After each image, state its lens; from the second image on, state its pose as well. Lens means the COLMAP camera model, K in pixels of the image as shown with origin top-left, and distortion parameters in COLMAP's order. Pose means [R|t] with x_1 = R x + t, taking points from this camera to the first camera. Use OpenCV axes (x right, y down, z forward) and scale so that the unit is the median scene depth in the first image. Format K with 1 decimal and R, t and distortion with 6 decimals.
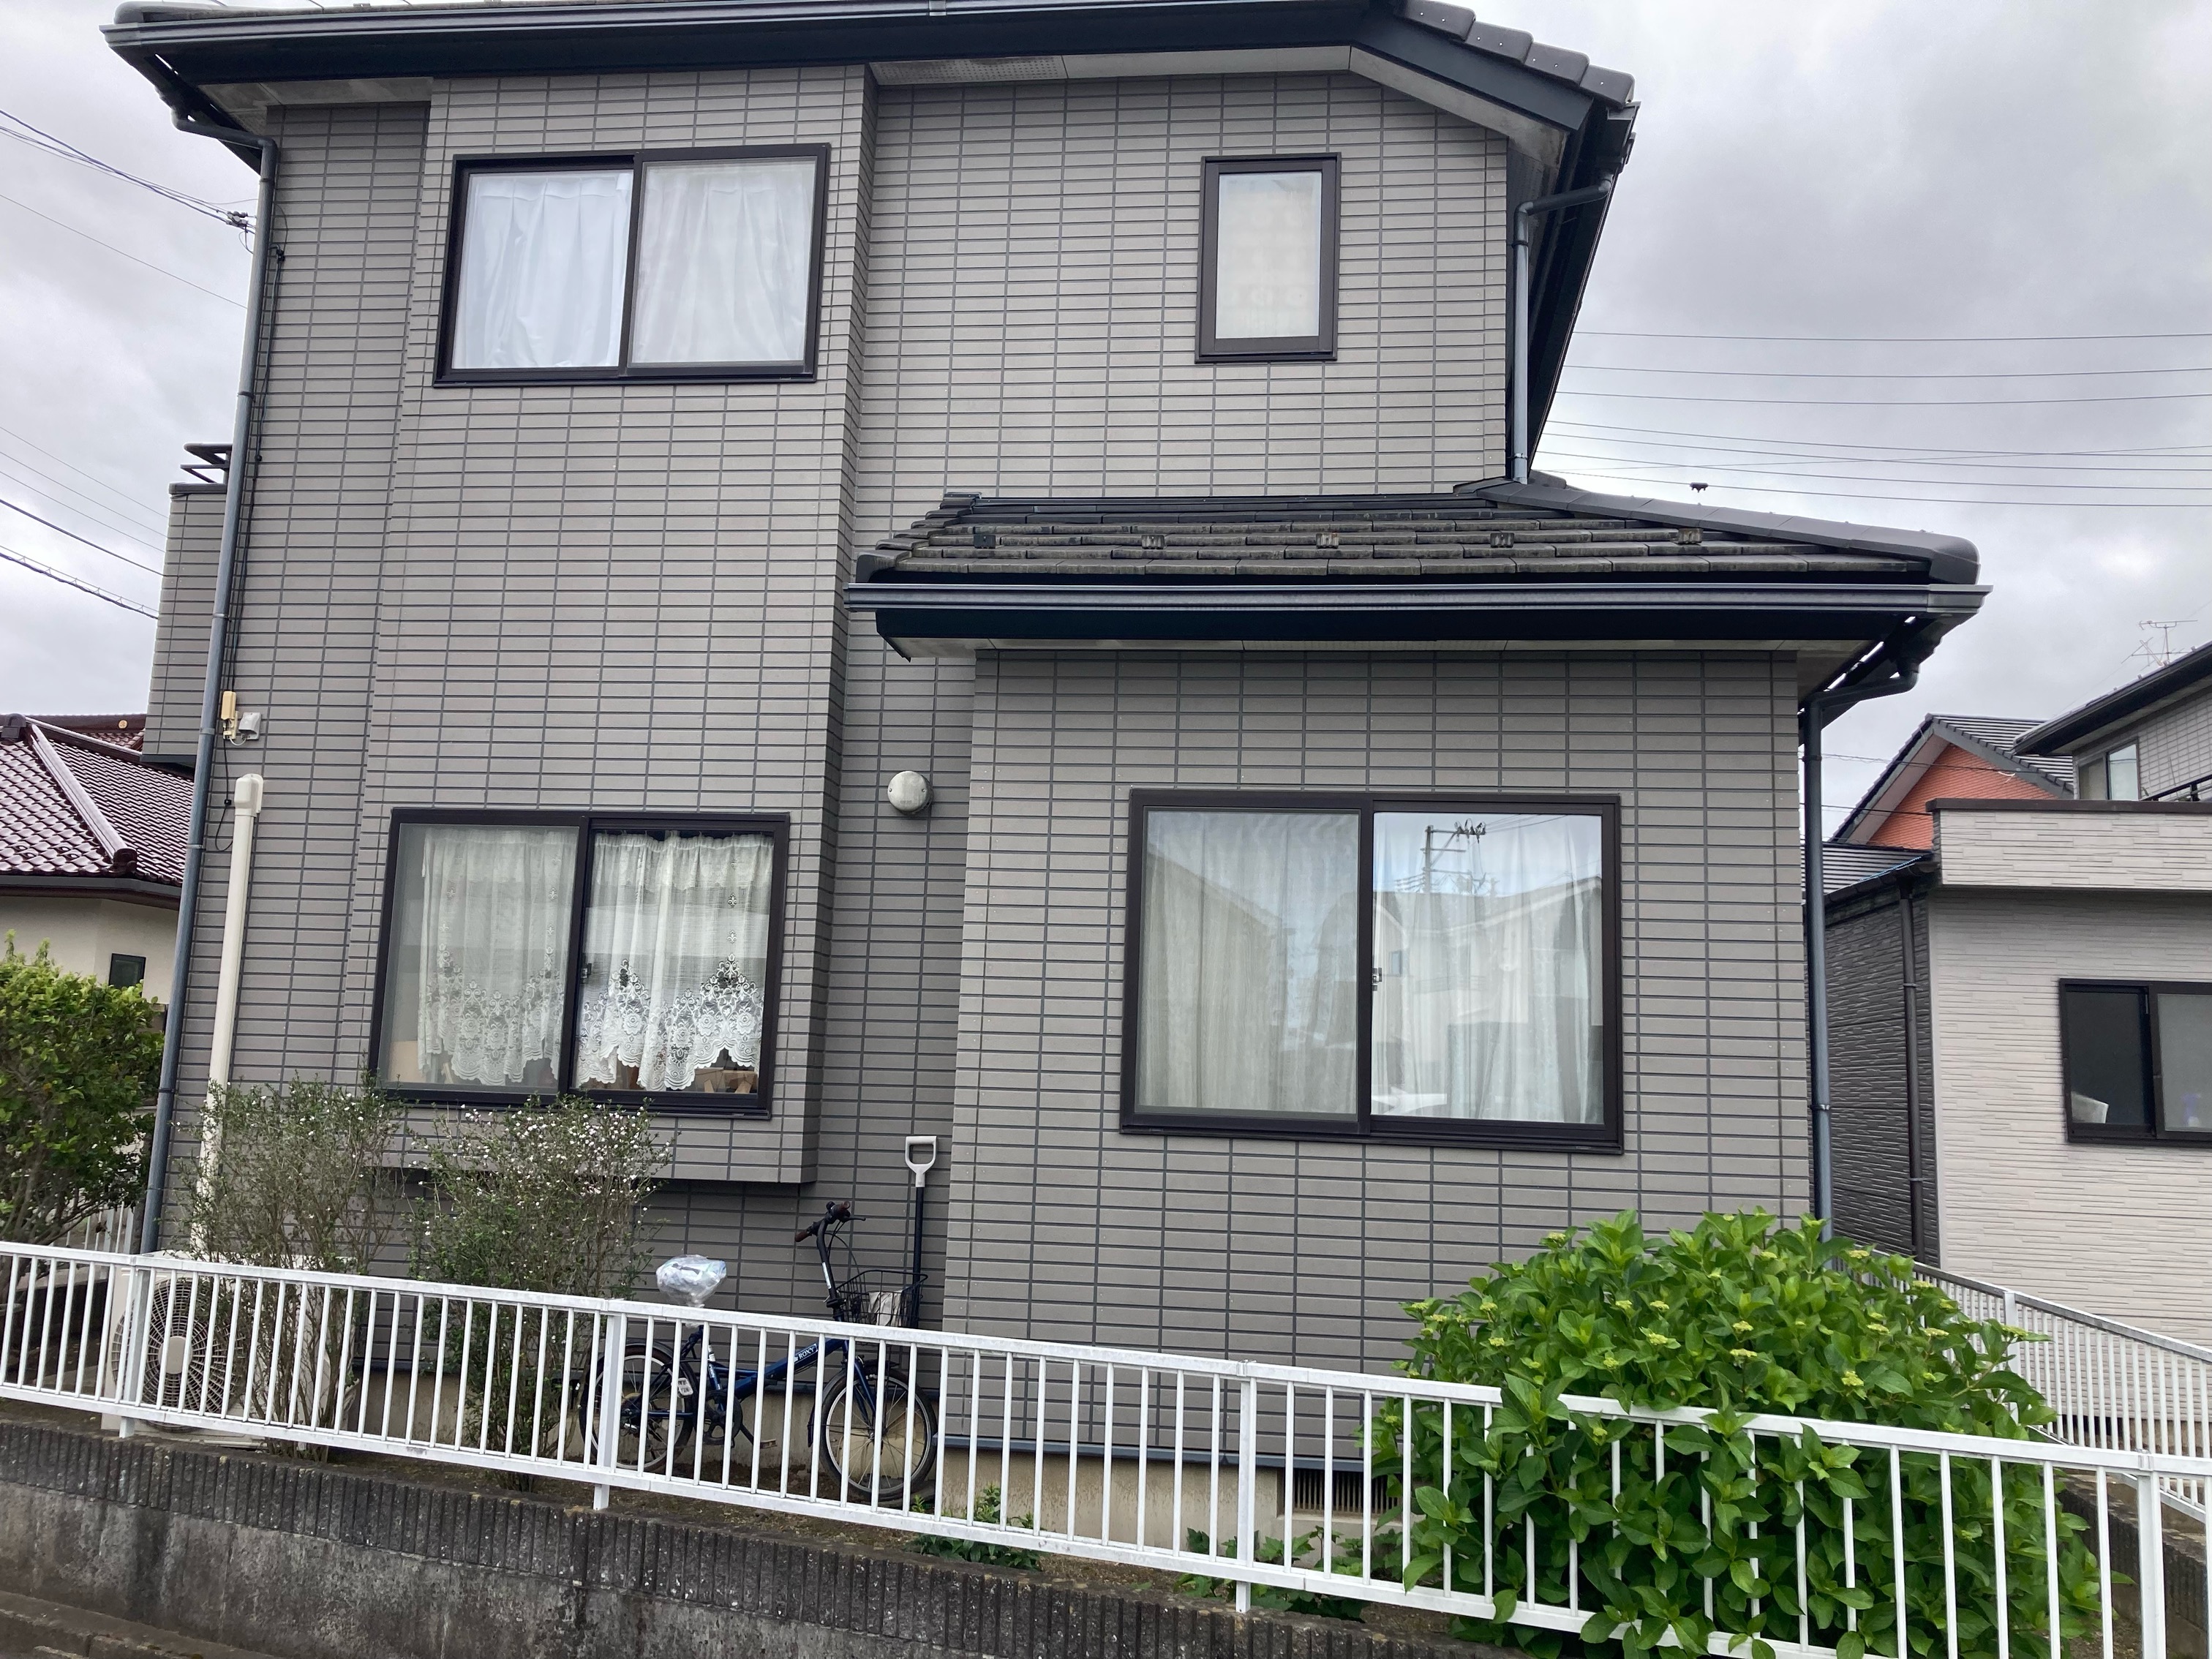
lens RADIAL K [[1790.9, 0, 1106.0], [0, 1790.9, 829.5], [0, 0, 1]] dist [0.002727, -0.000282]
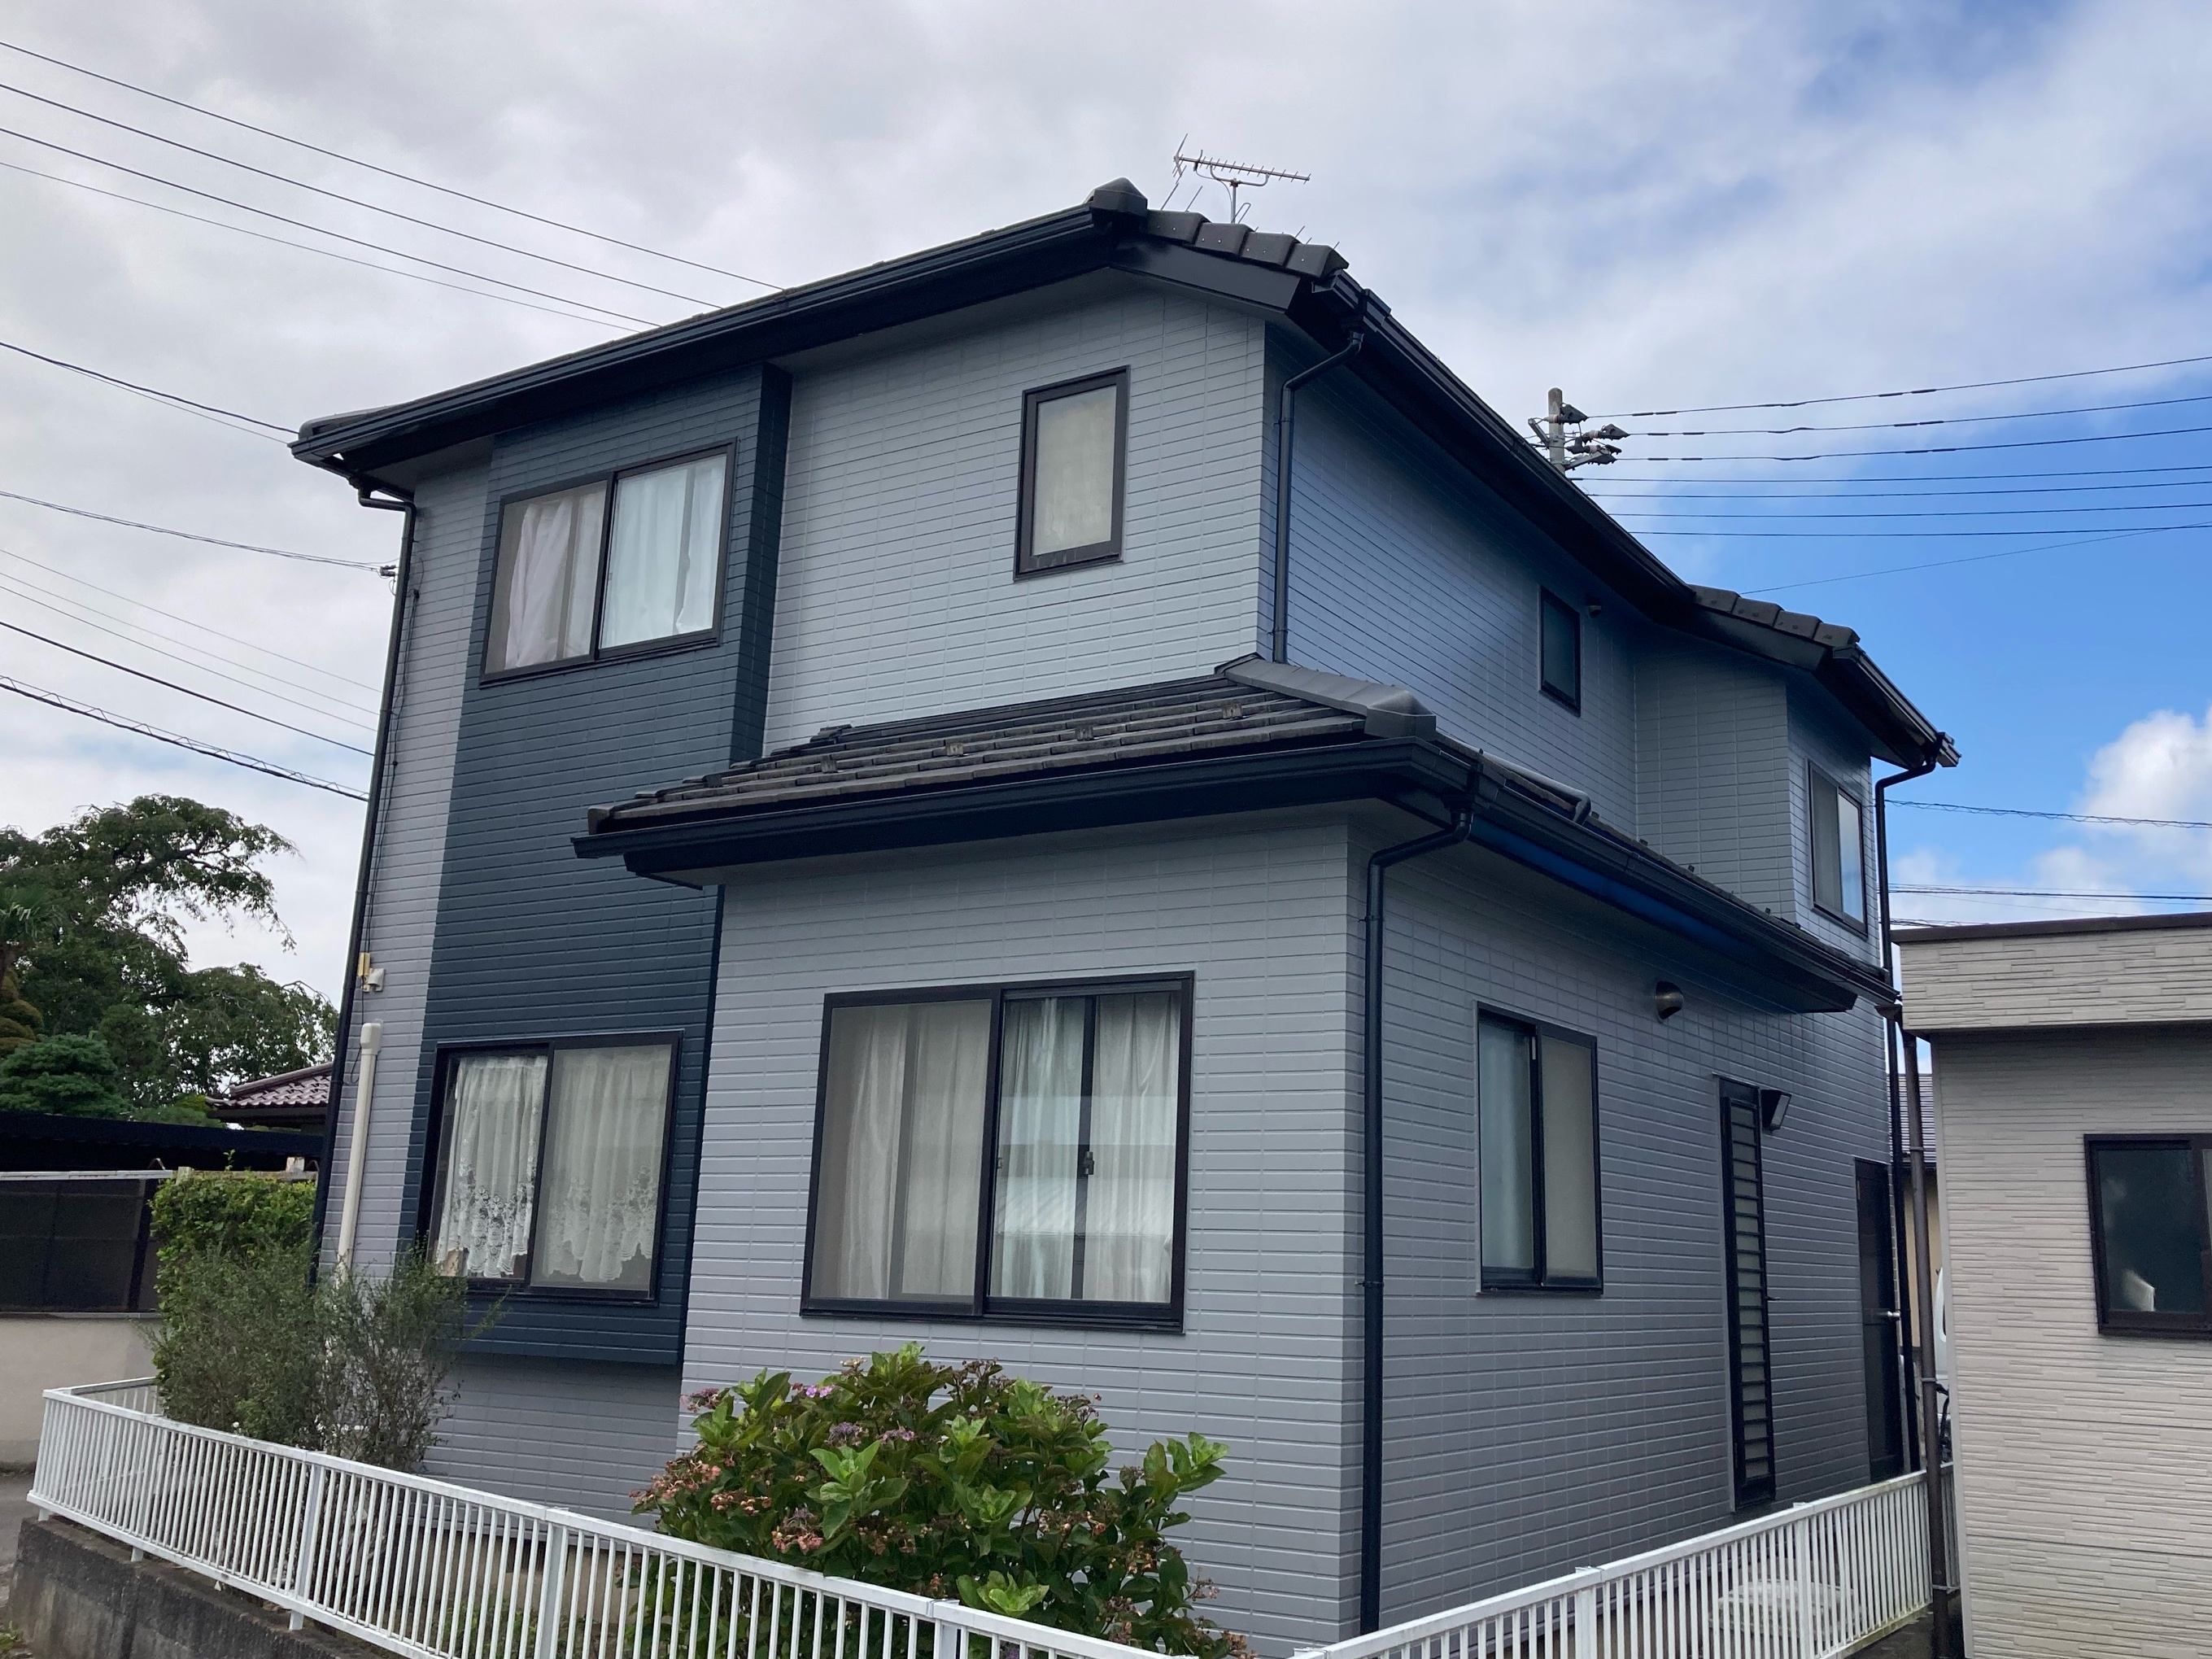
lens RADIAL K [[1917.2, 0, 1108.5], [0, 1917.2, 799.0], [0, 0, 1]] dist [0.031169, -0.061758]
pose [[0.918022, -0.103850, -0.382690, 0.497668], [0.061369, 0.990677, -0.121624, 0.010098], [0.391753, 0.088168, 0.915836, -0.013143]]
